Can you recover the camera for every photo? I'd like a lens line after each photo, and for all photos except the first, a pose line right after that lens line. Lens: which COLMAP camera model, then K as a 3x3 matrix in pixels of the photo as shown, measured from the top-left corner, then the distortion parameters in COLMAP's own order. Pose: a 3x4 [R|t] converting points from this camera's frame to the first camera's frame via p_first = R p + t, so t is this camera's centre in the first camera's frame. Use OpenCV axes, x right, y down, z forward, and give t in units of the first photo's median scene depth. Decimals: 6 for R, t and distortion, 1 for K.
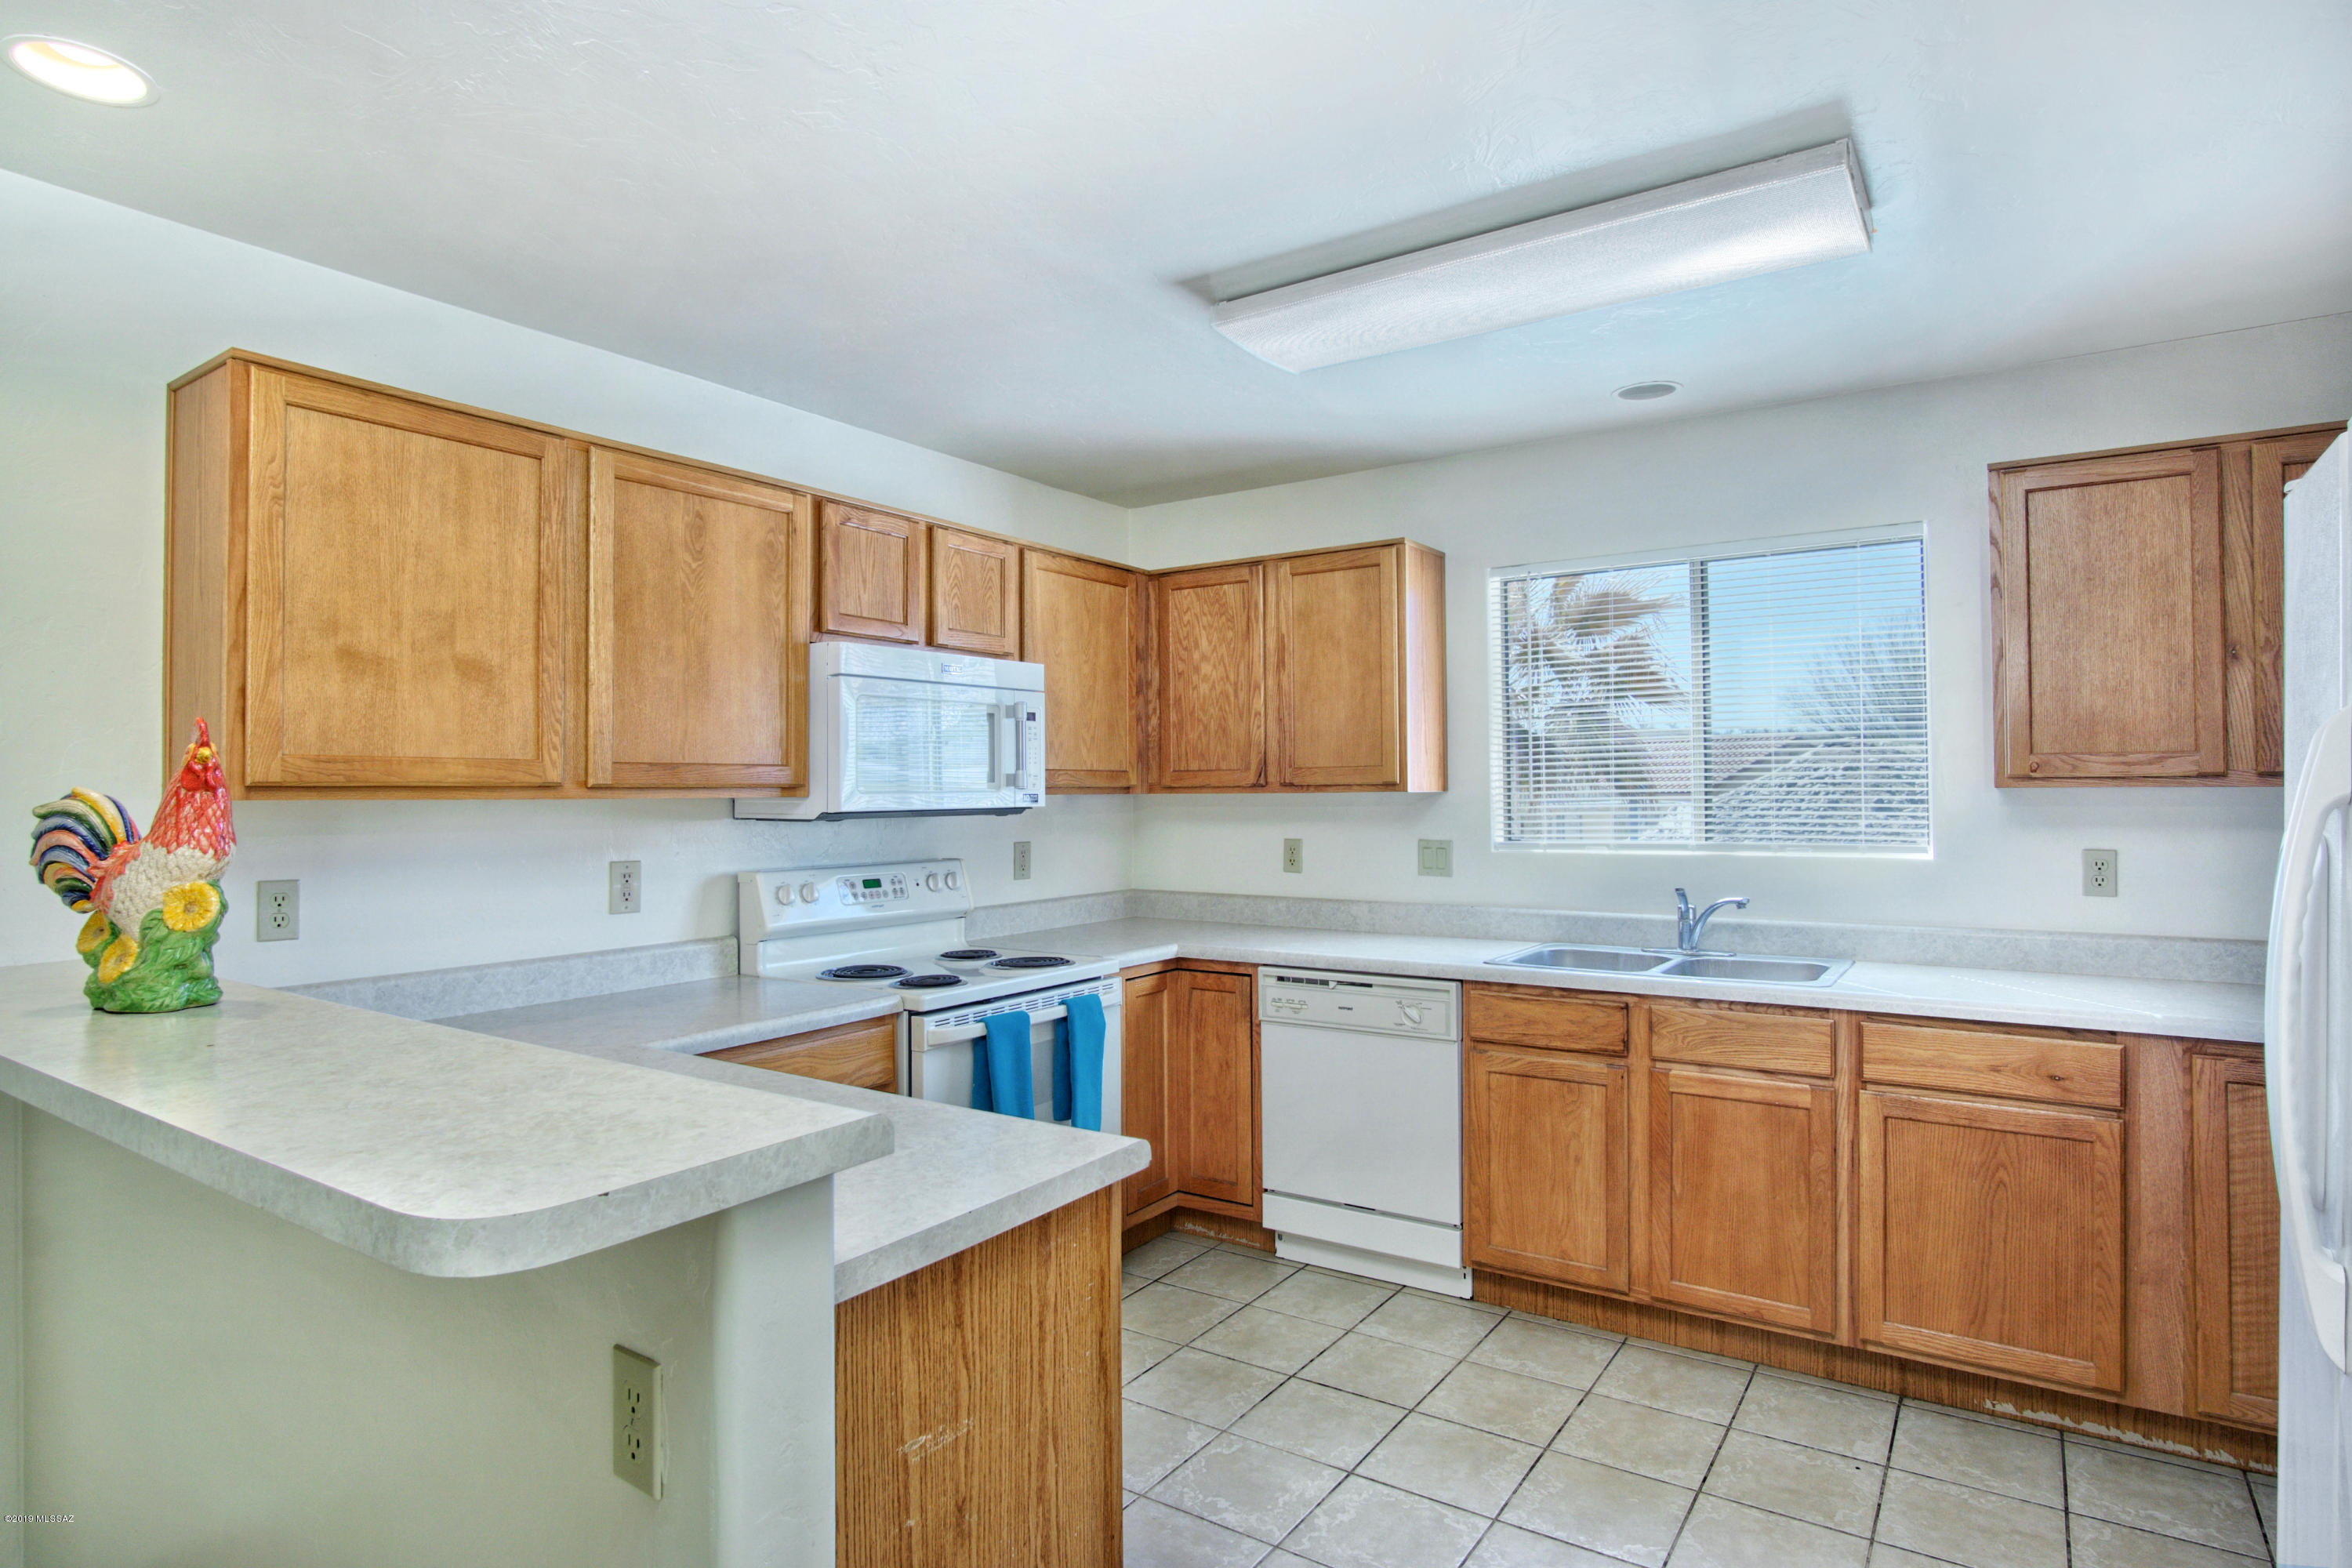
lens RADIAL K [[1255.6, 0, 1169.1], [0, 1255.6, 768.2], [0, 0, 1]] dist [-0.032414, 0.008891]
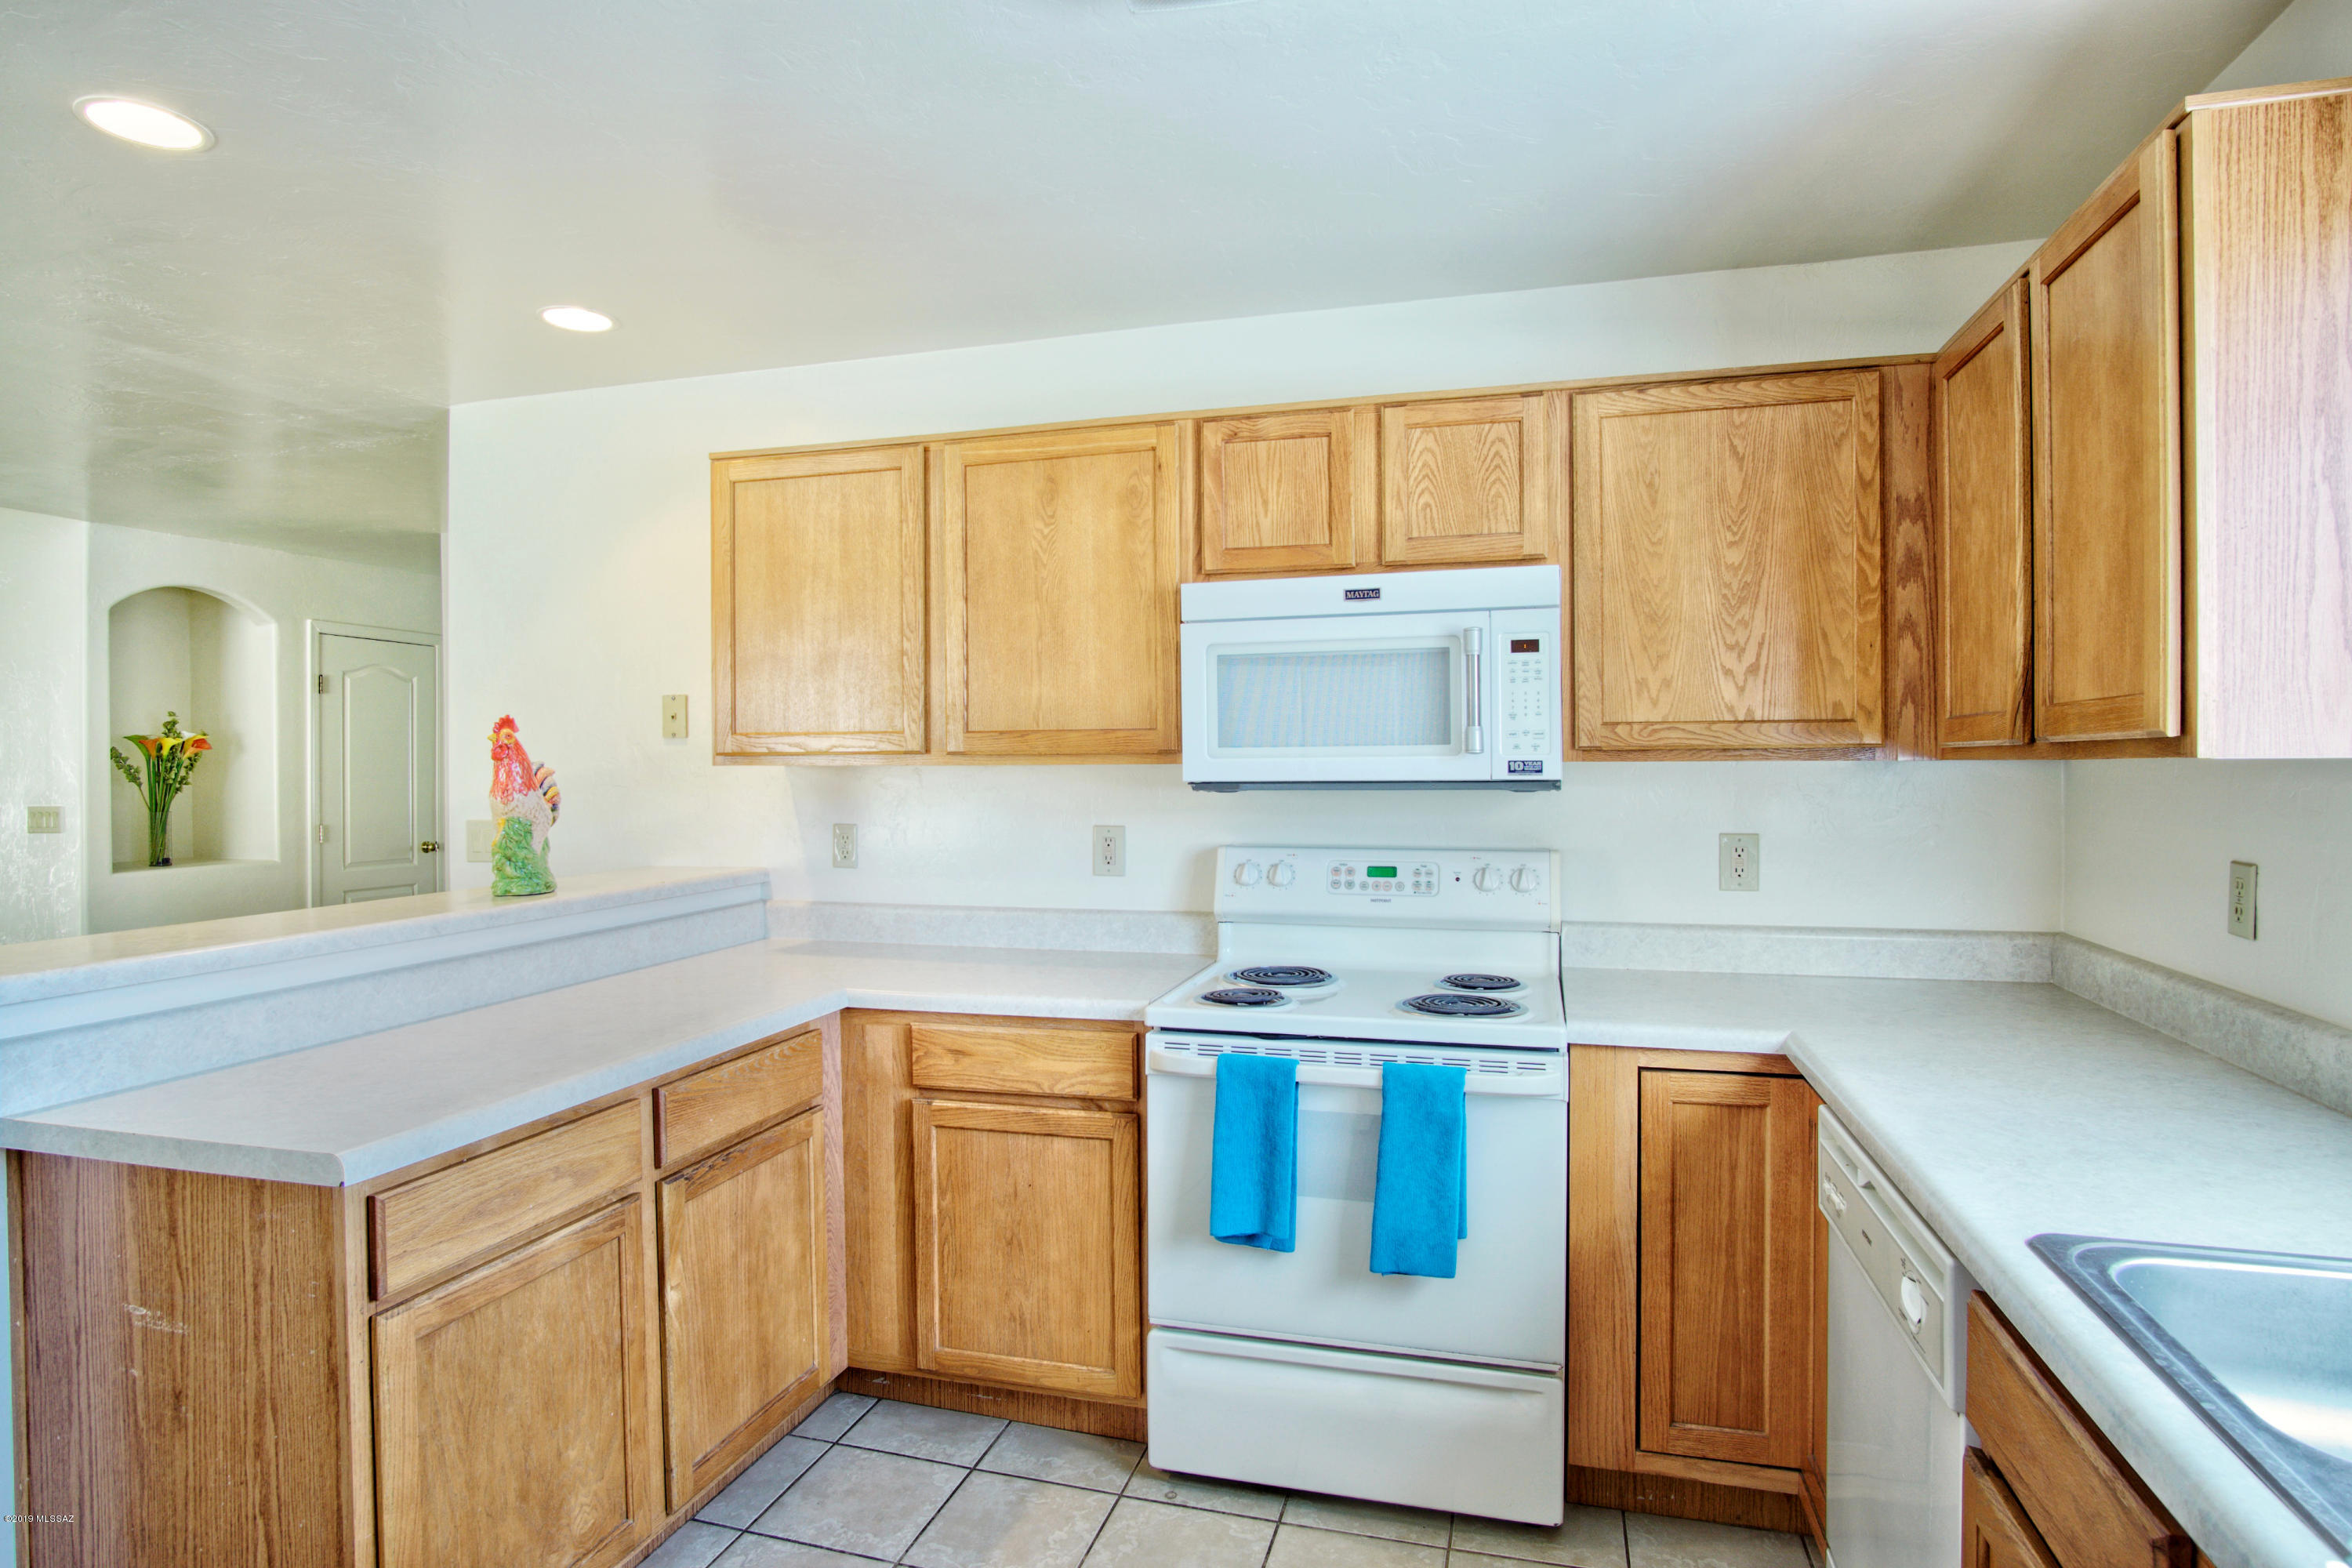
lens RADIAL K [[1255.6, 0, 1171.5], [0, 1255.6, 766.5], [0, 0, 1]] dist [-0.032414, 0.008891]
pose [[0.317184, 0.007244, -0.948336, 0.567429], [0.021884, 0.999649, 0.014956, 0.011540], [0.948112, -0.025497, 0.316914, 0.731701]]
